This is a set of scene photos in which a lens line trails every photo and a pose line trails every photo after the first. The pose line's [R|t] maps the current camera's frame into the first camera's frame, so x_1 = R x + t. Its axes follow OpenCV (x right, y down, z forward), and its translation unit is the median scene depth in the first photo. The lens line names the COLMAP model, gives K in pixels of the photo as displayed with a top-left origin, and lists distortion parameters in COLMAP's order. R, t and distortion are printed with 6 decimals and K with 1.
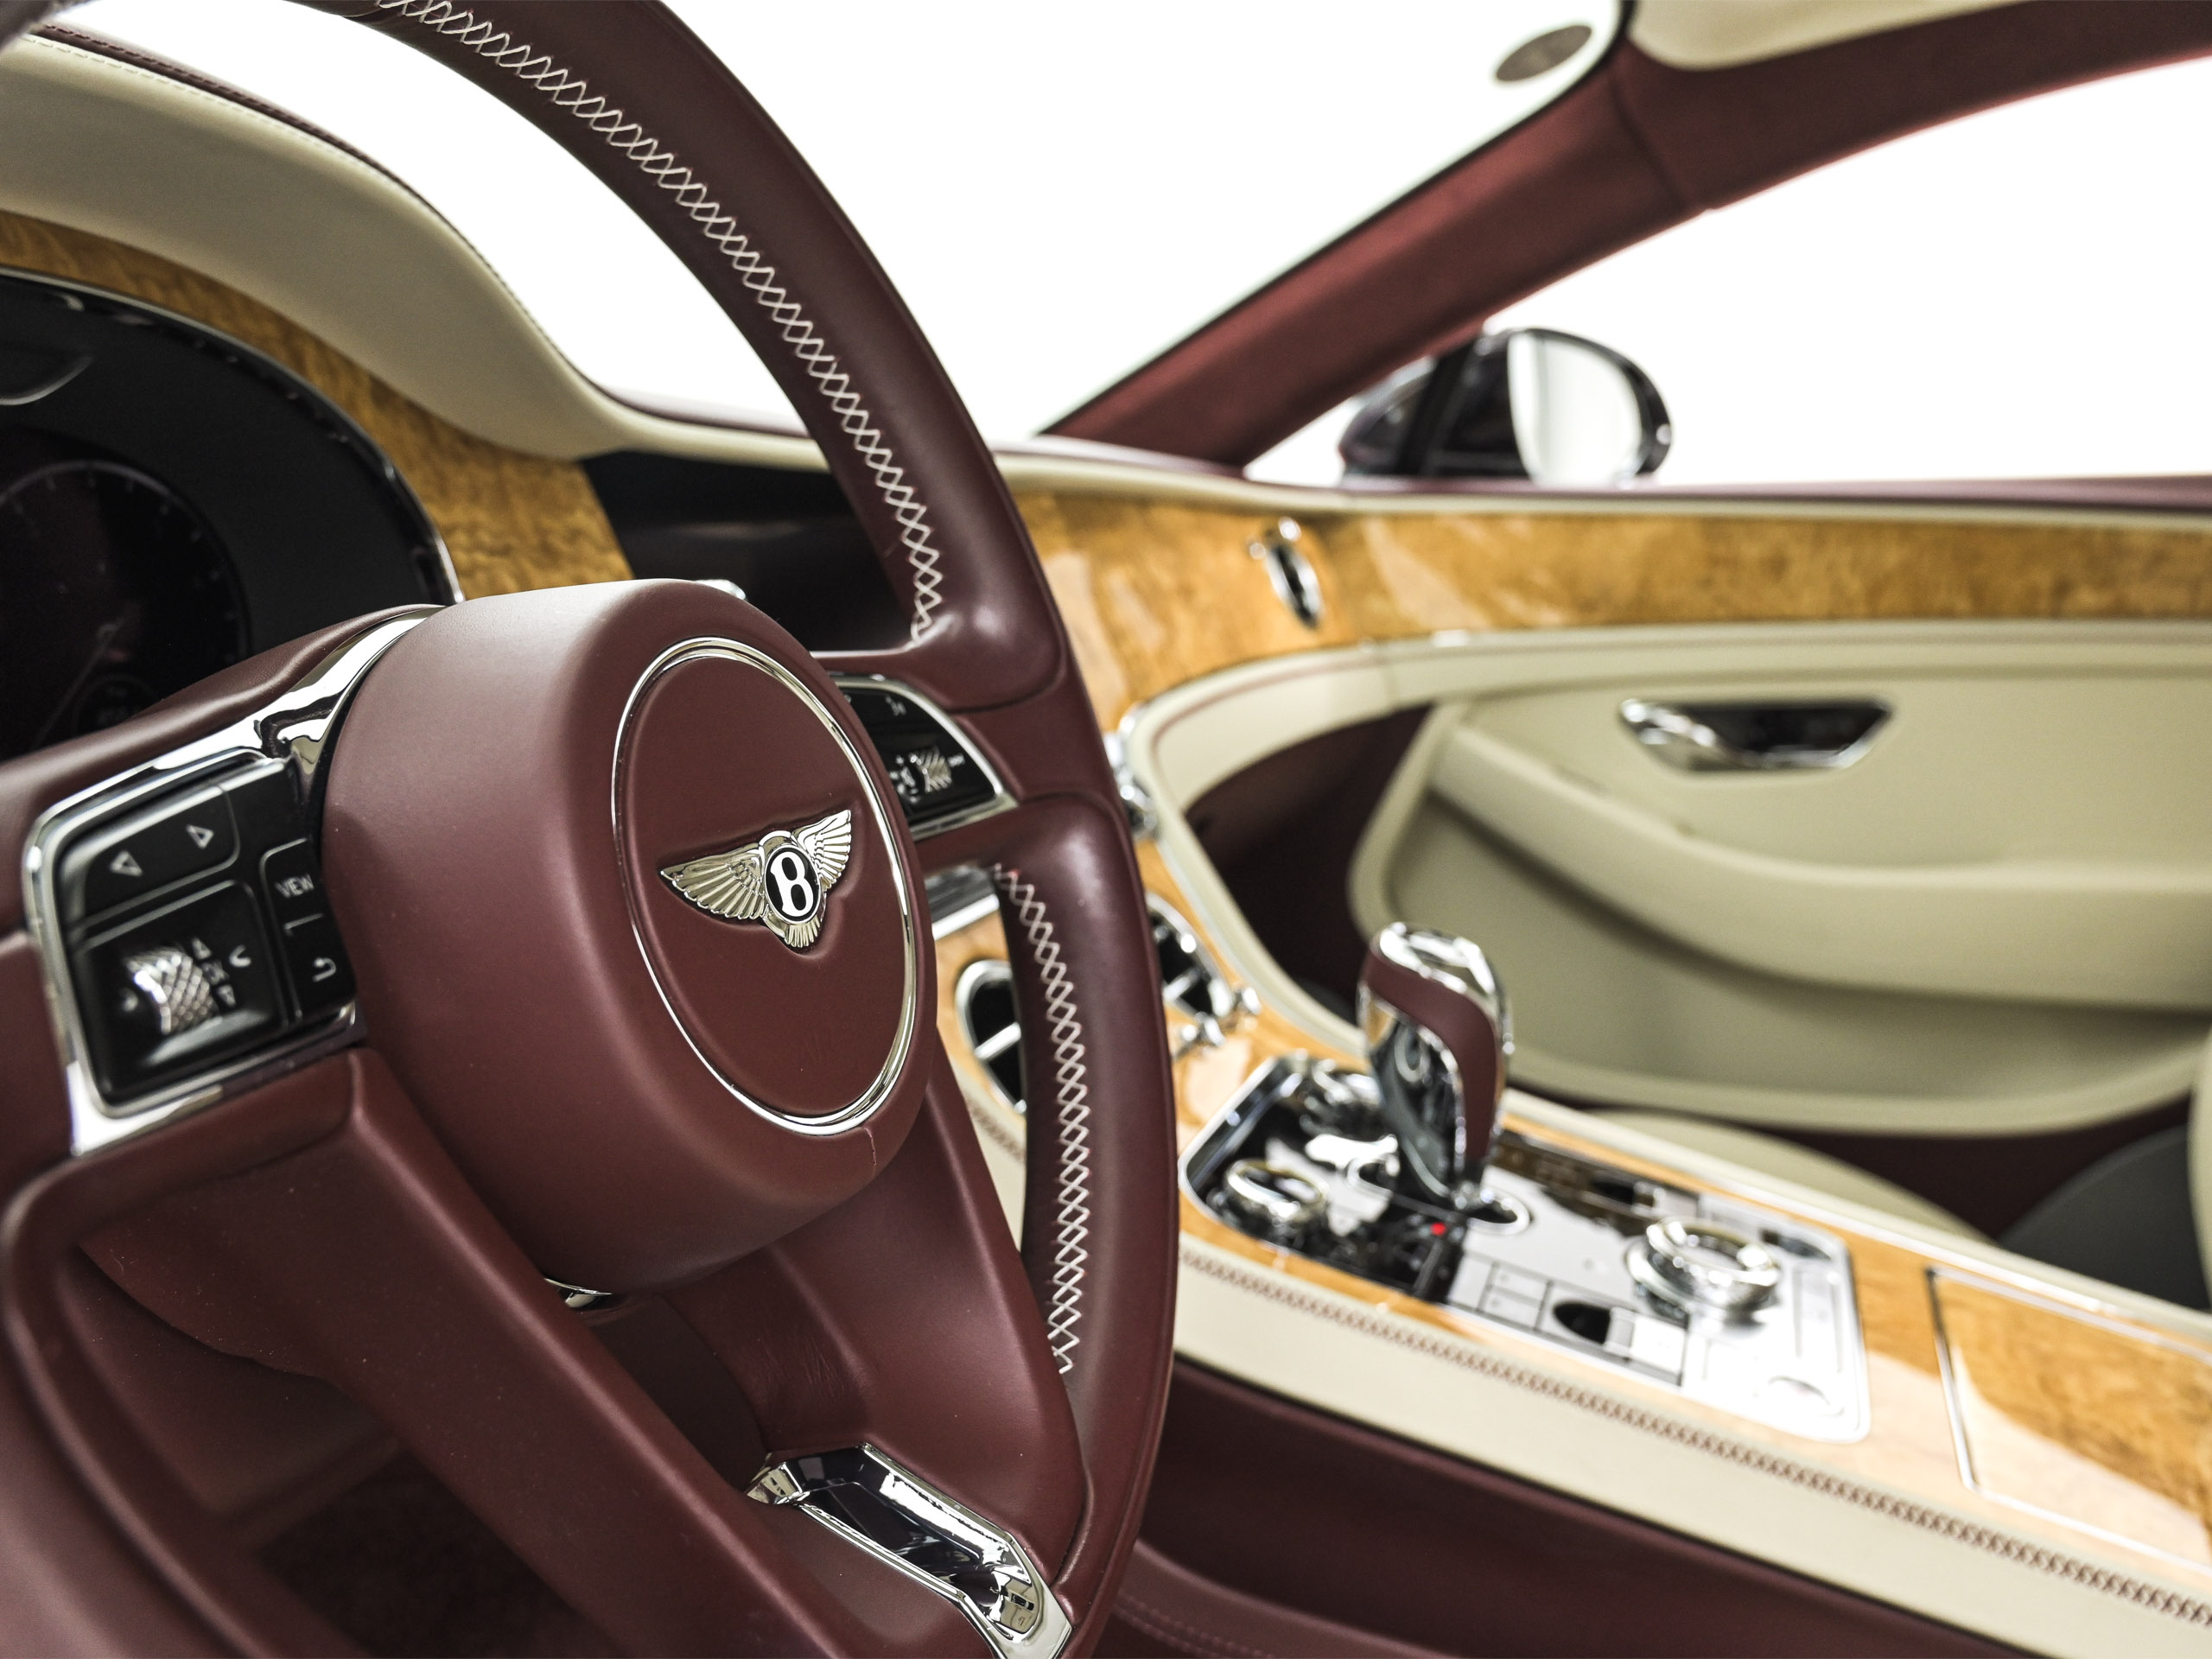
lens RADIAL K [[1800.0, 0, 1103.1], [0, 1800.0, 822.7], [0, 0, 1]] dist [-0.031591, -0.002985]
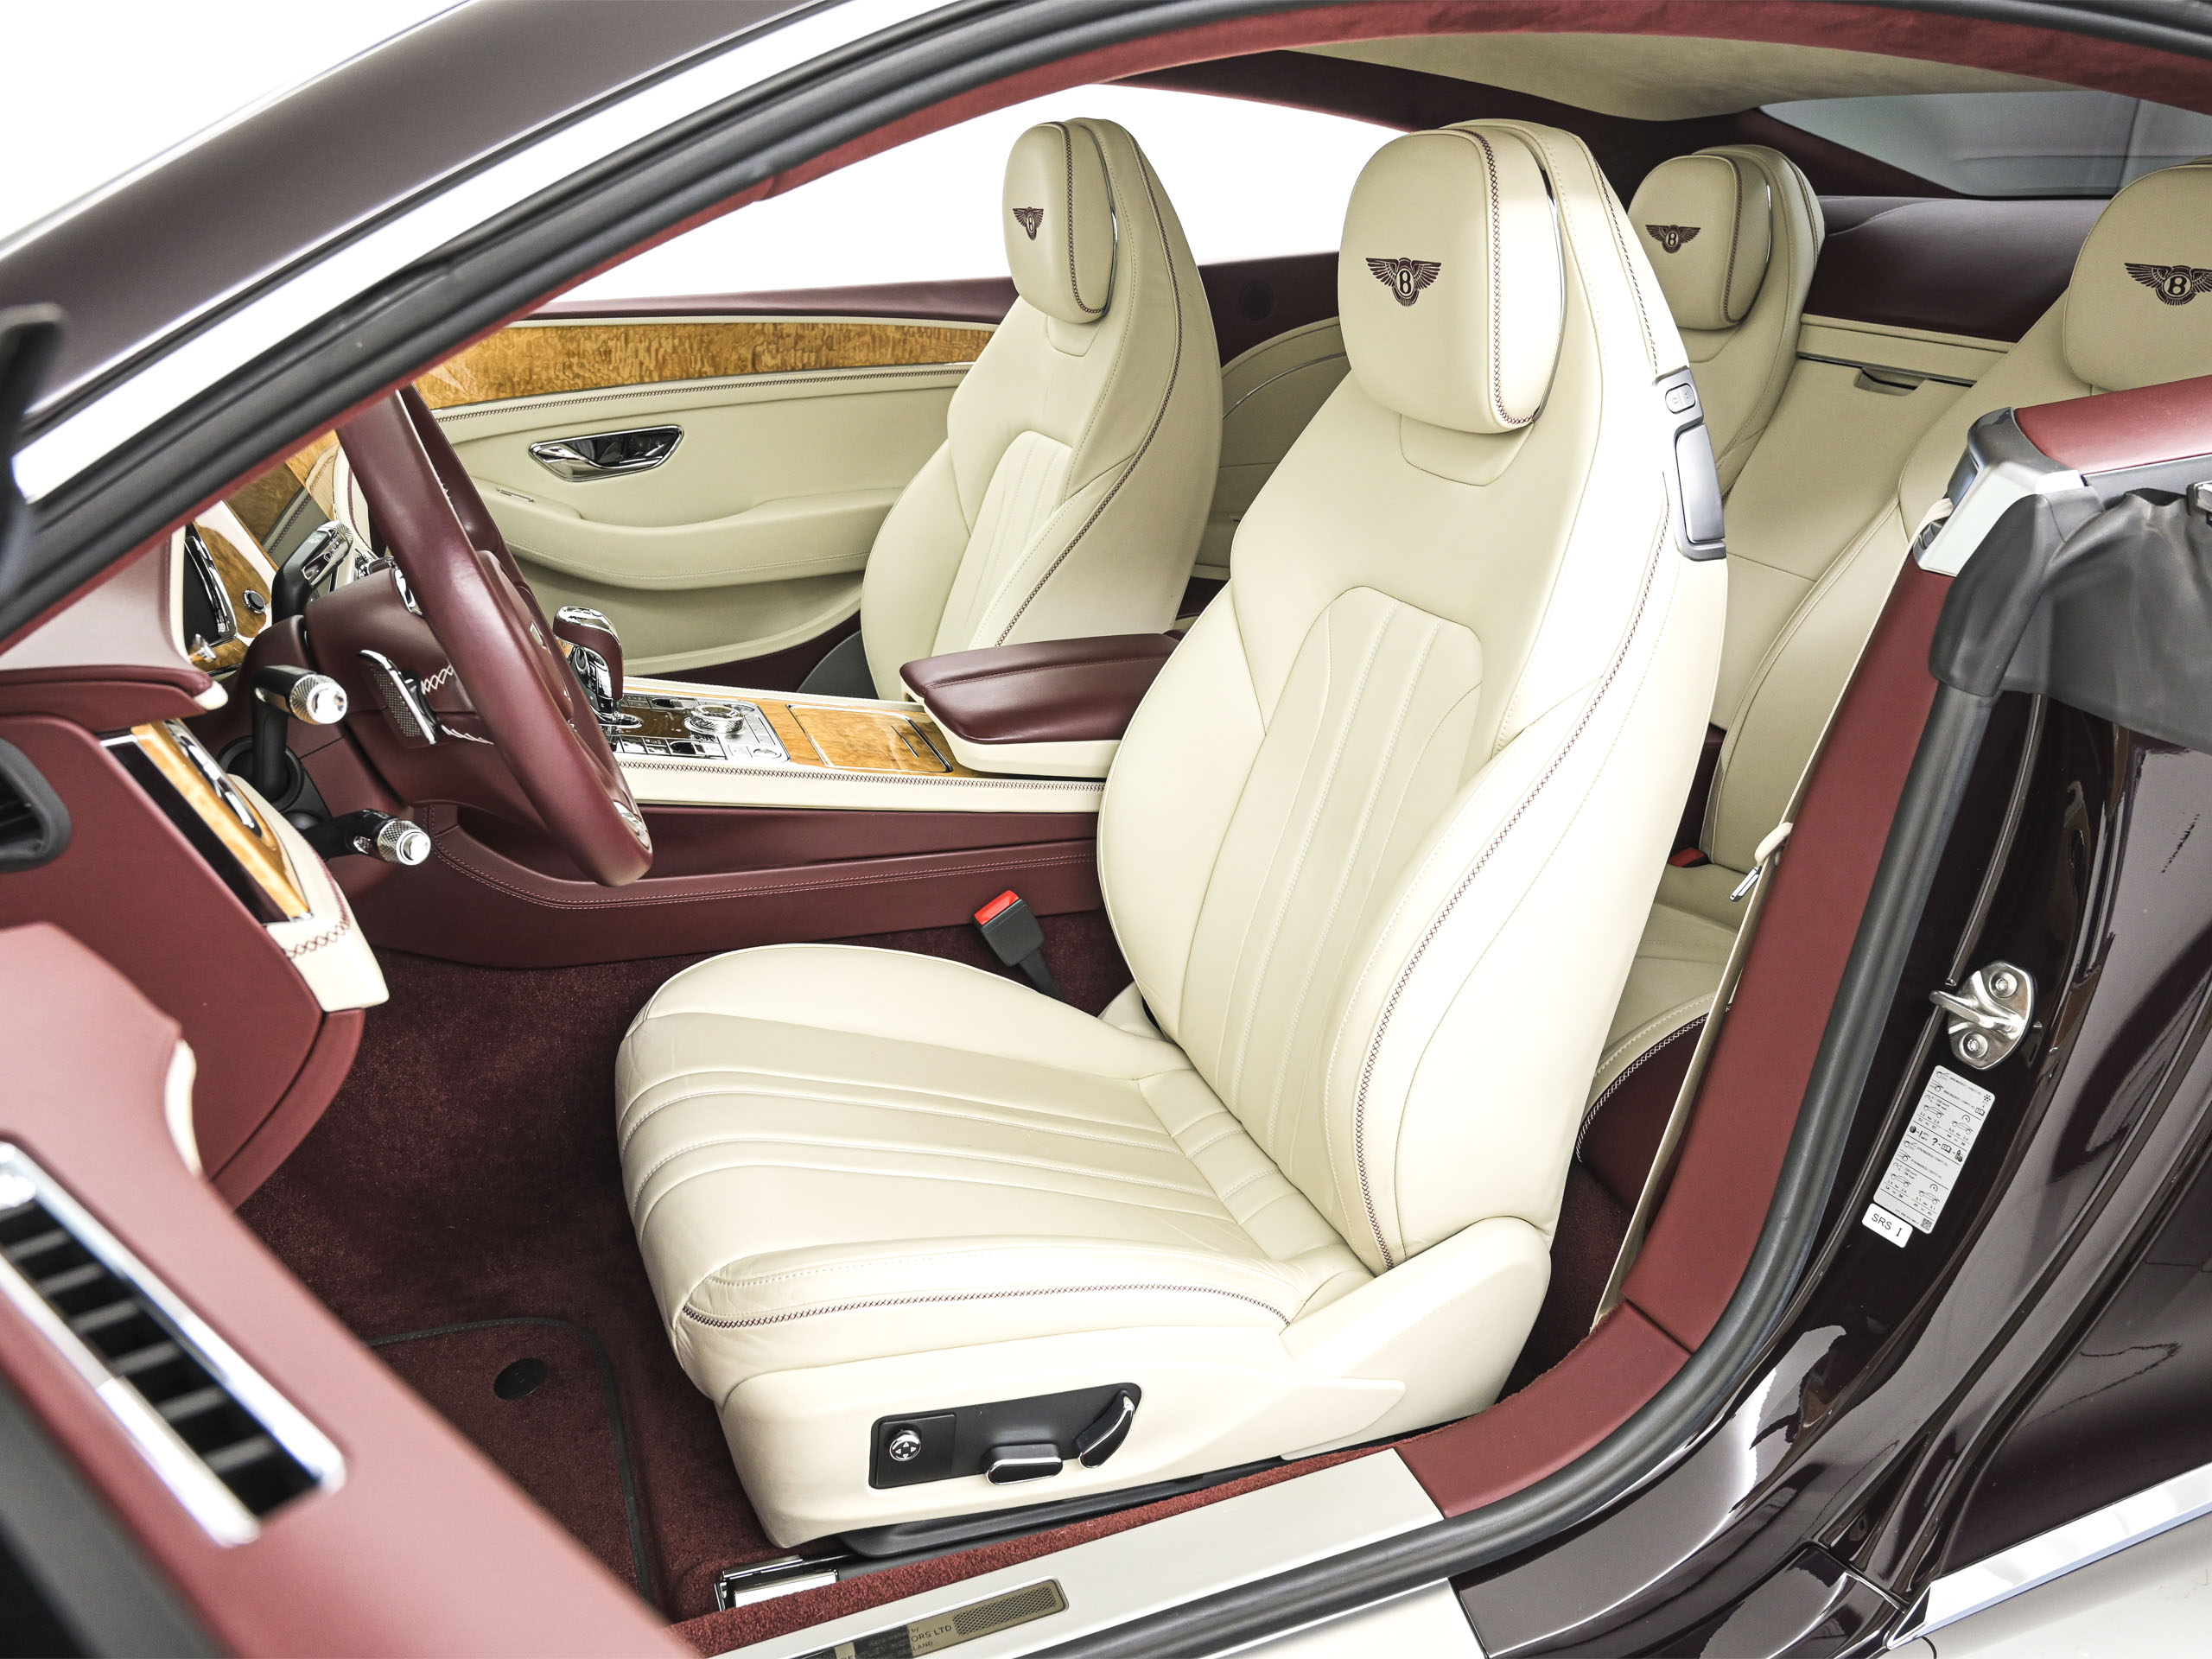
lens RADIAL K [[1652.7, 0, 1102.7], [0, 1652.7, 837.9], [0, 0, 1]] dist [-0.001843, -0.006187]
pose [[0.740796, -0.271462, 0.614435, -0.386702], [0.110737, 0.951542, 0.286888, -0.105932], [-0.662540, -0.144485, 0.734959, -0.577100]]
